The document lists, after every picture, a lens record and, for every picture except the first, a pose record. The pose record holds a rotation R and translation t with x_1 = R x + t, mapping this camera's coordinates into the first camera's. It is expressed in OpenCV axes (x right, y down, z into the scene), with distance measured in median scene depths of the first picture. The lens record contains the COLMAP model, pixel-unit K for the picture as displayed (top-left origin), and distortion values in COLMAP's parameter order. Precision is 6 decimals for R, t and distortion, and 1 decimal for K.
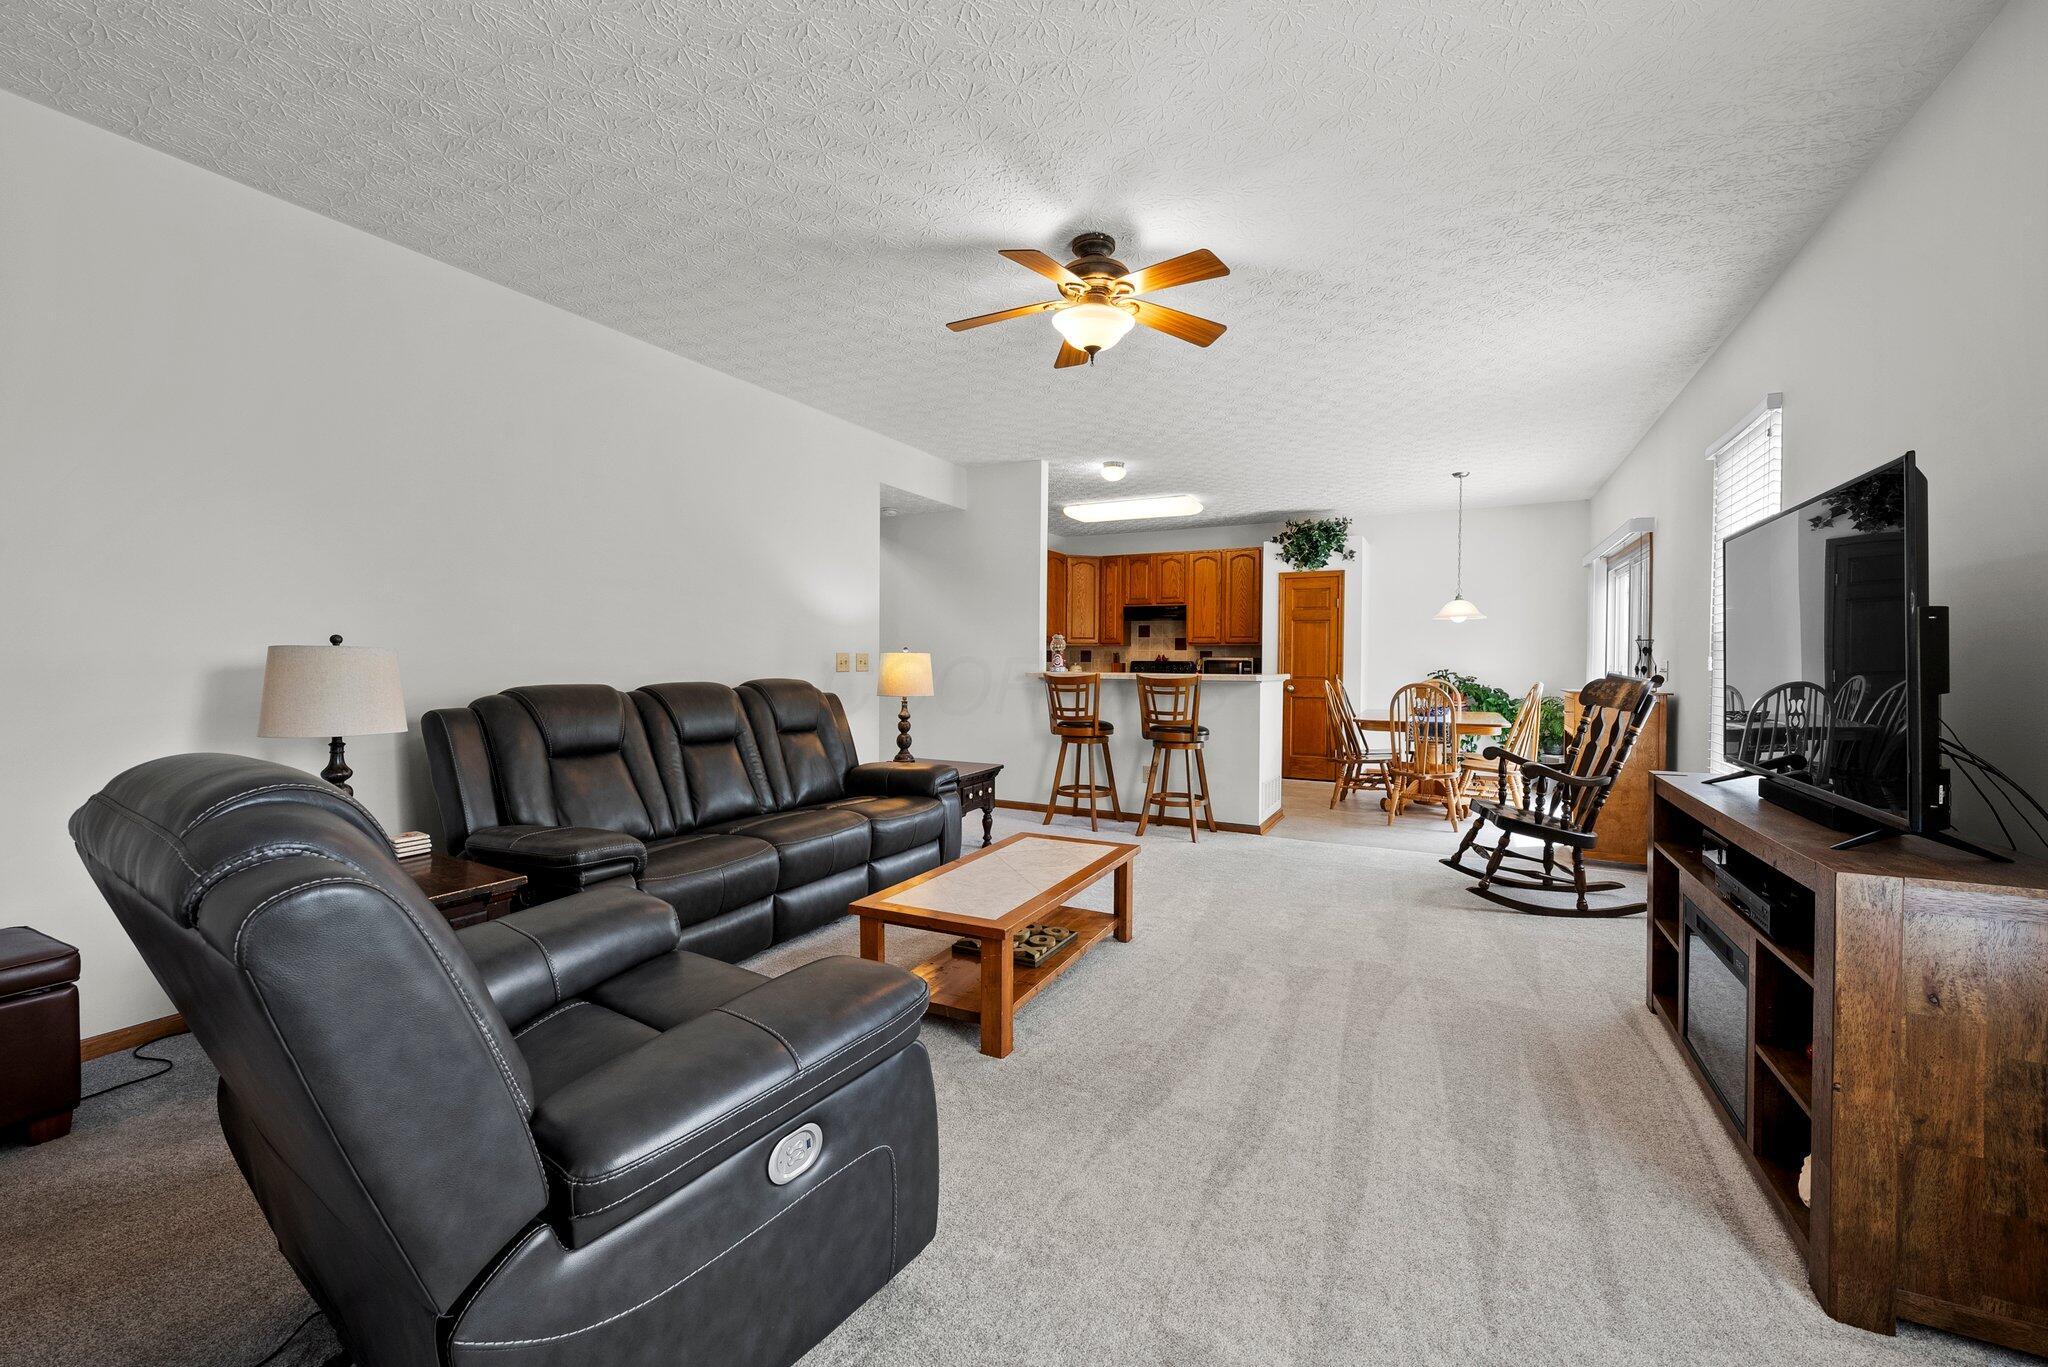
lens RADIAL K [[830.7, 0, 1024.0], [0, 830.7, 683.5], [0, 0, 1]] dist [-0.000036, -0.000004]
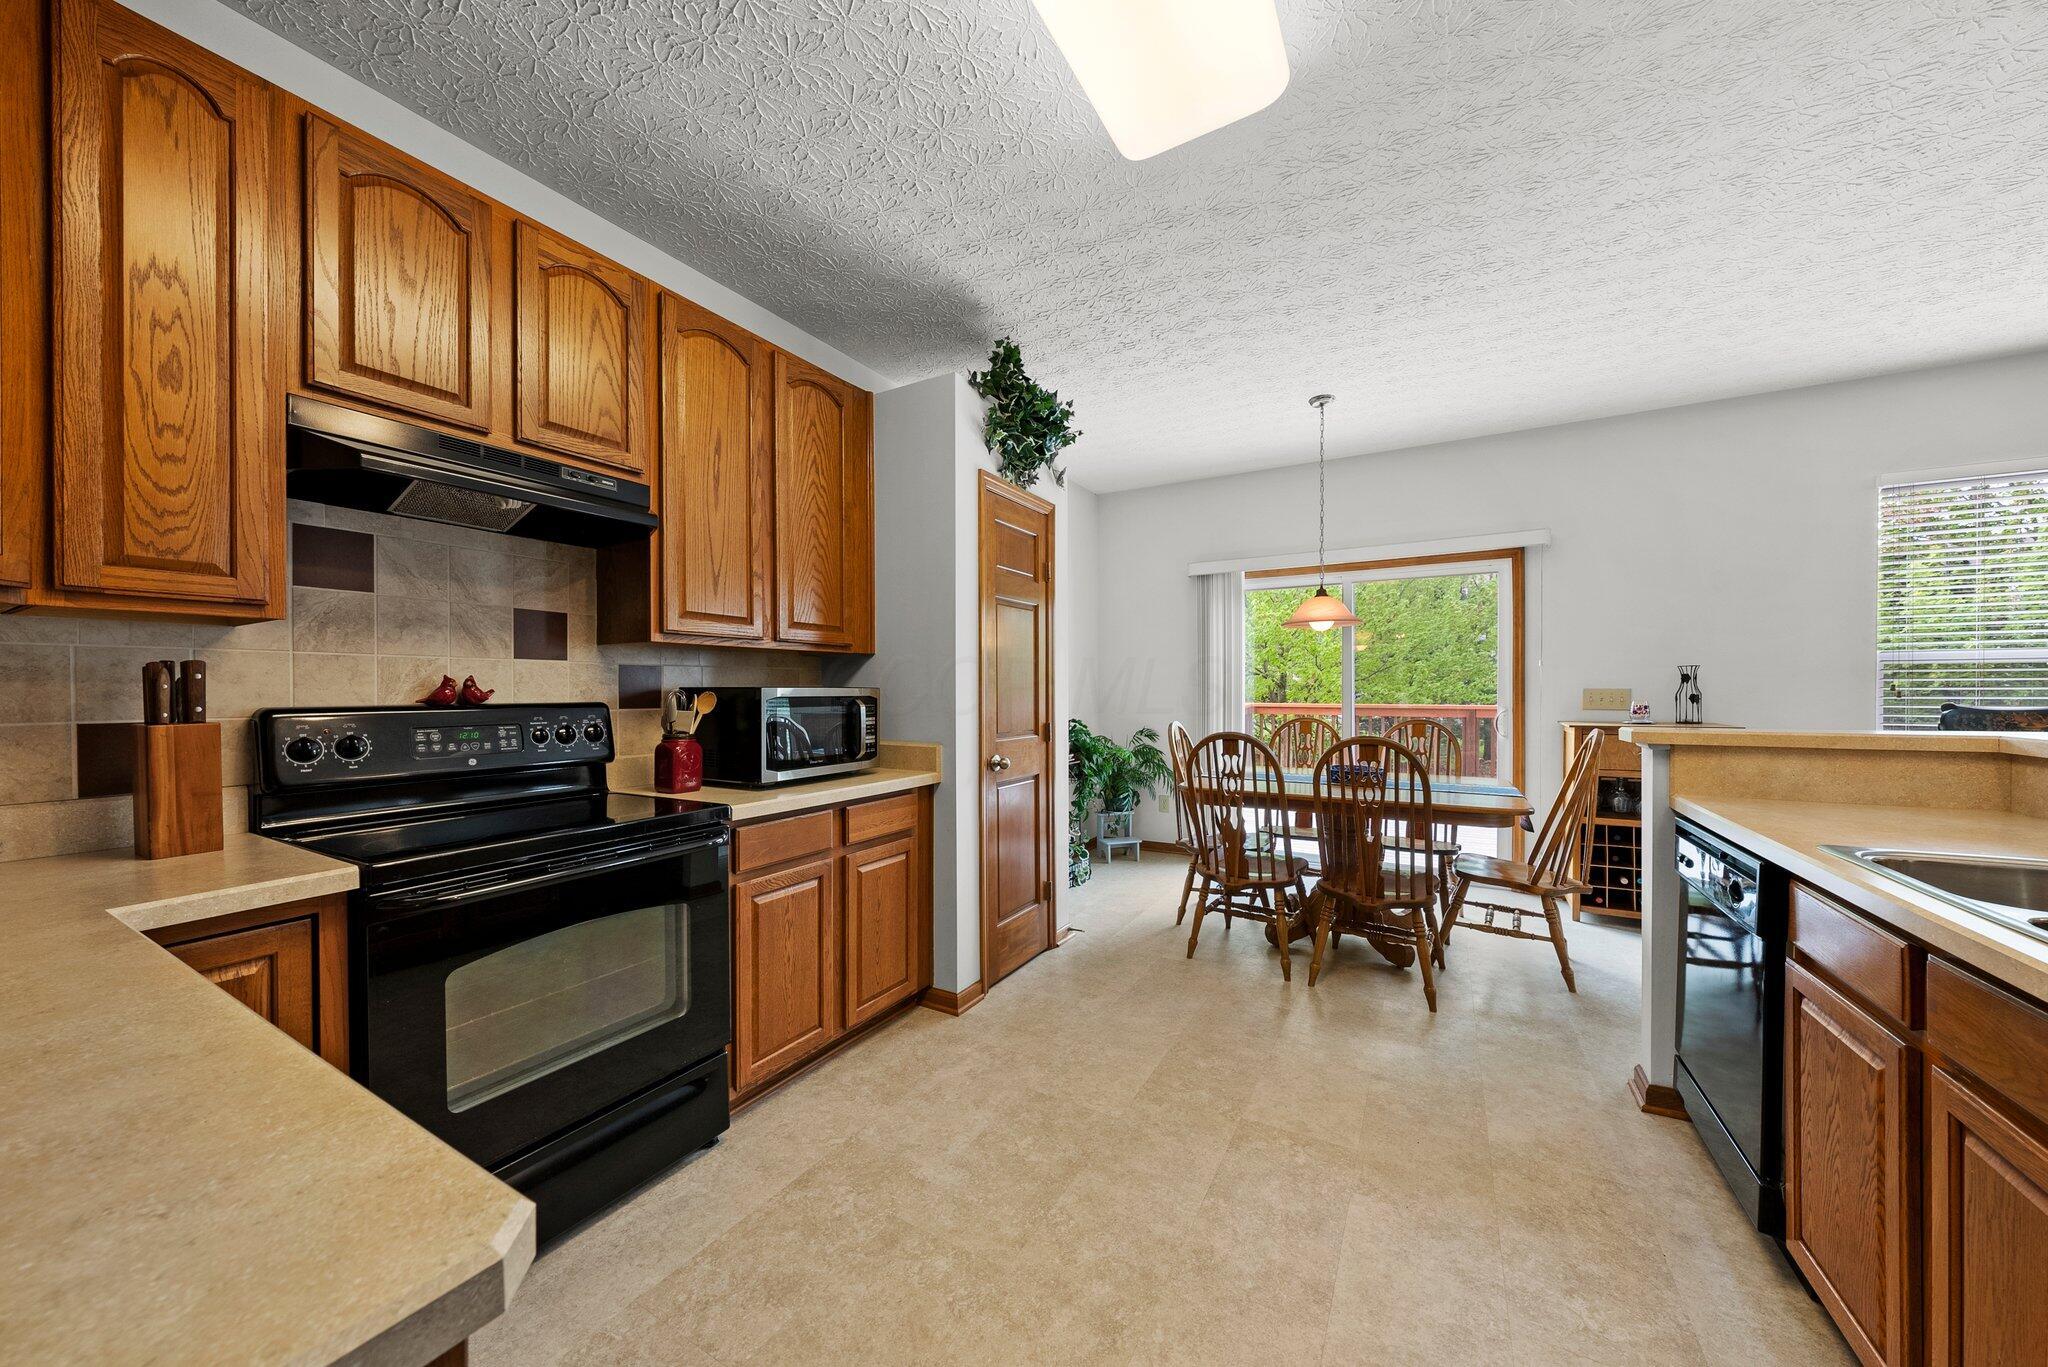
lens RADIAL K [[687.1, 0, 1024.0], [0, 687.1, 683.5], [0, 0, 1]] dist [-0.000714, -0.000015]
pose [[0.052370, 0.000271, 0.998628, -0.015703], [0.032047, 0.999484, -0.001952, -0.032050], [-0.998113, 0.032105, 0.052335, 0.982967]]
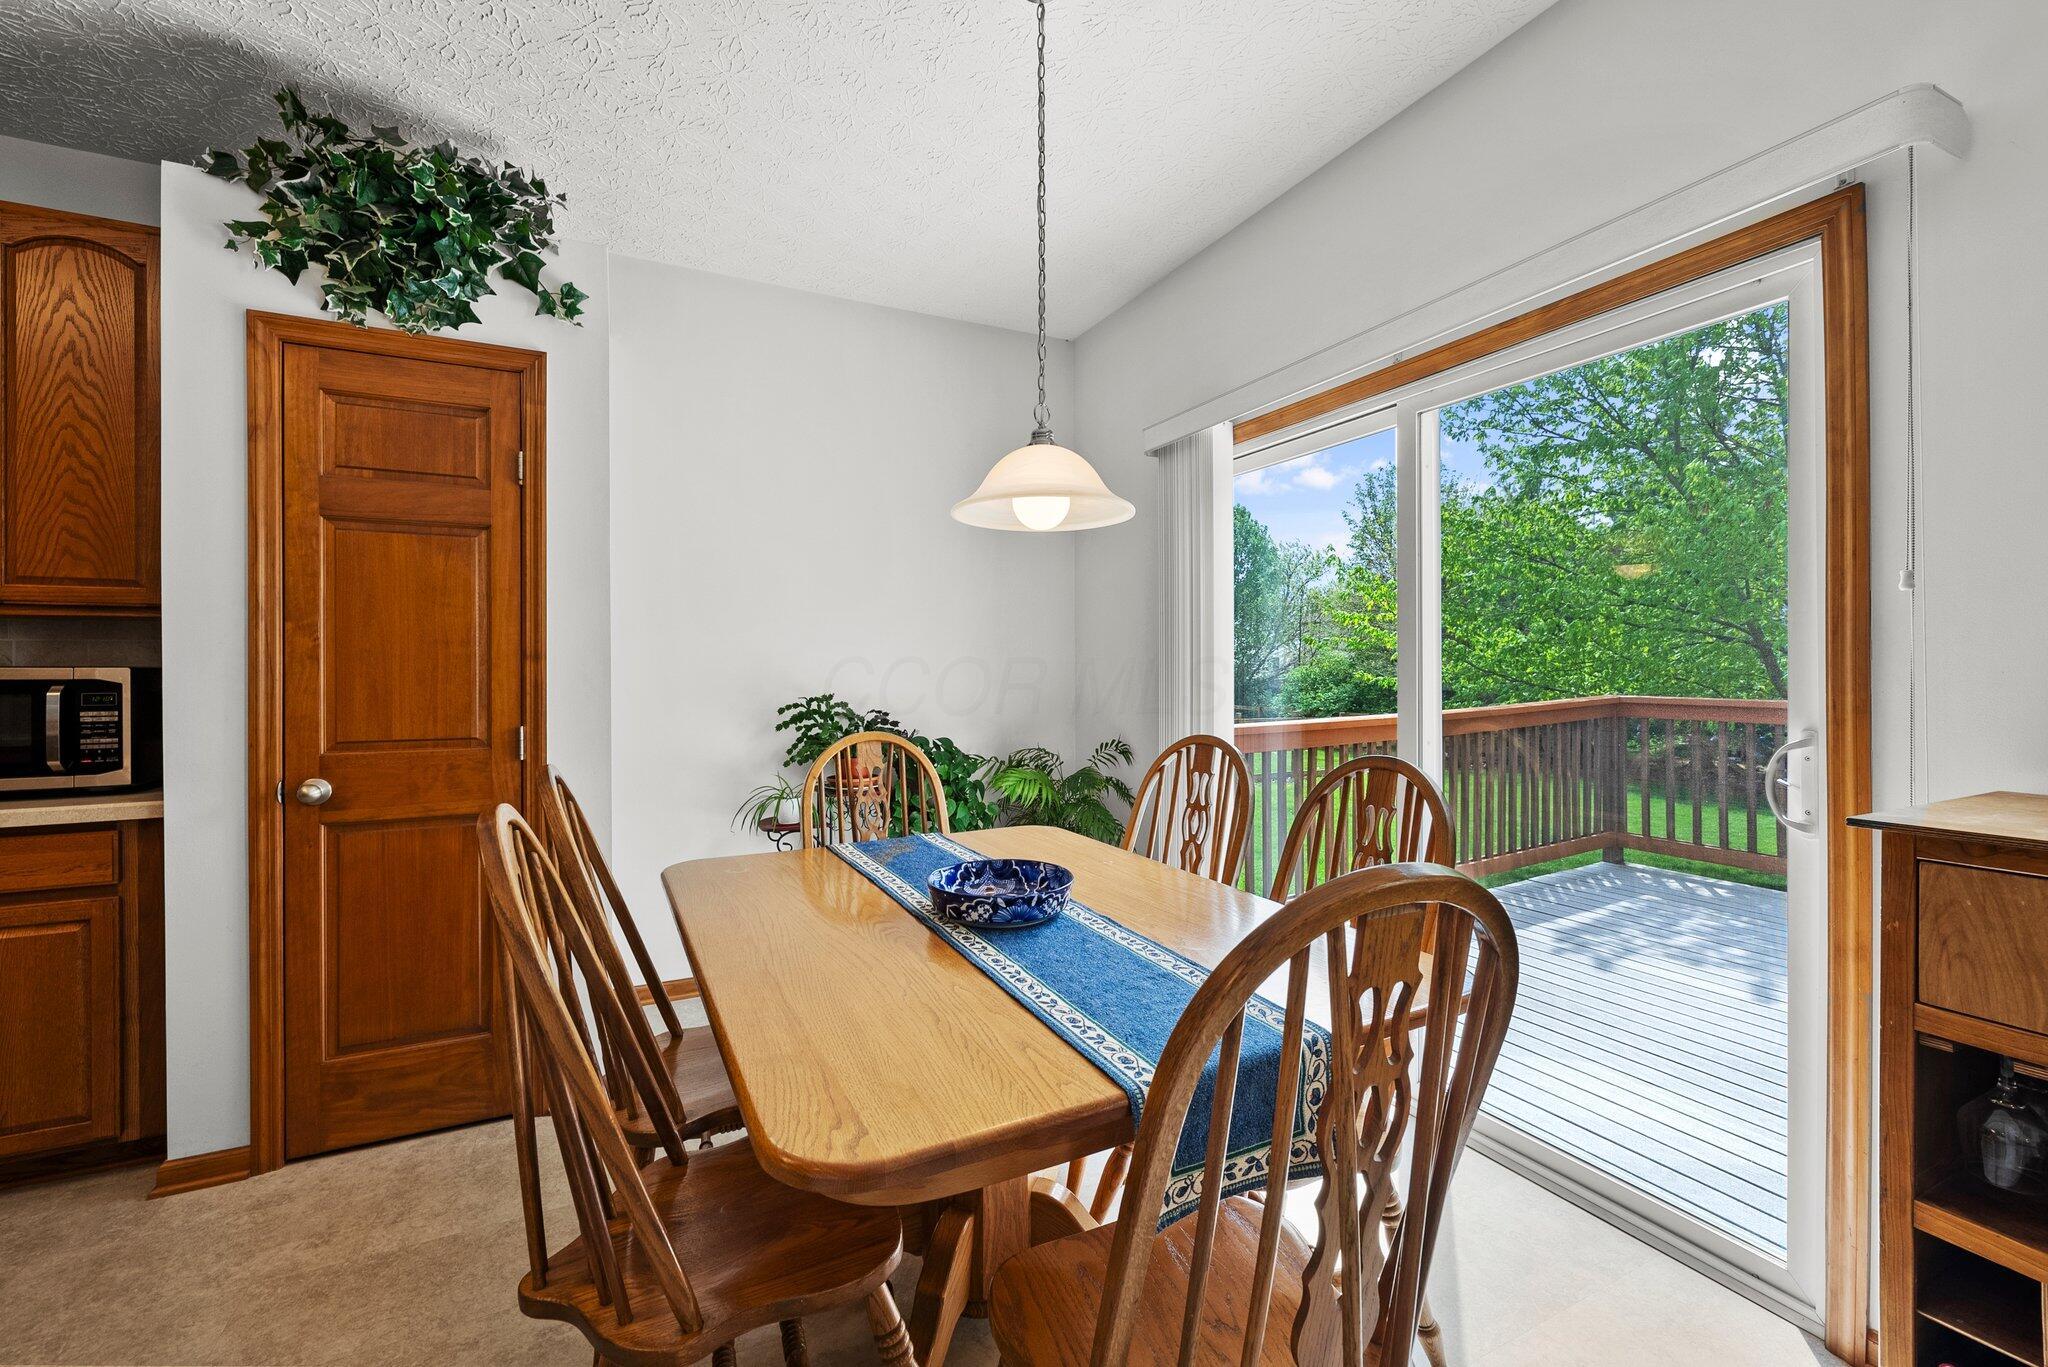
lens RADIAL K [[846.4, 0, 1021.6], [0, 846.4, 662.5], [0, 0, 1]] dist [0.000406, 0.000163]
pose [[0.589660, -0.004845, 0.807637, 0.245308], [0.030080, 0.999420, -0.015966, -0.022349], [-0.807091, 0.033709, 0.589463, 0.693094]]
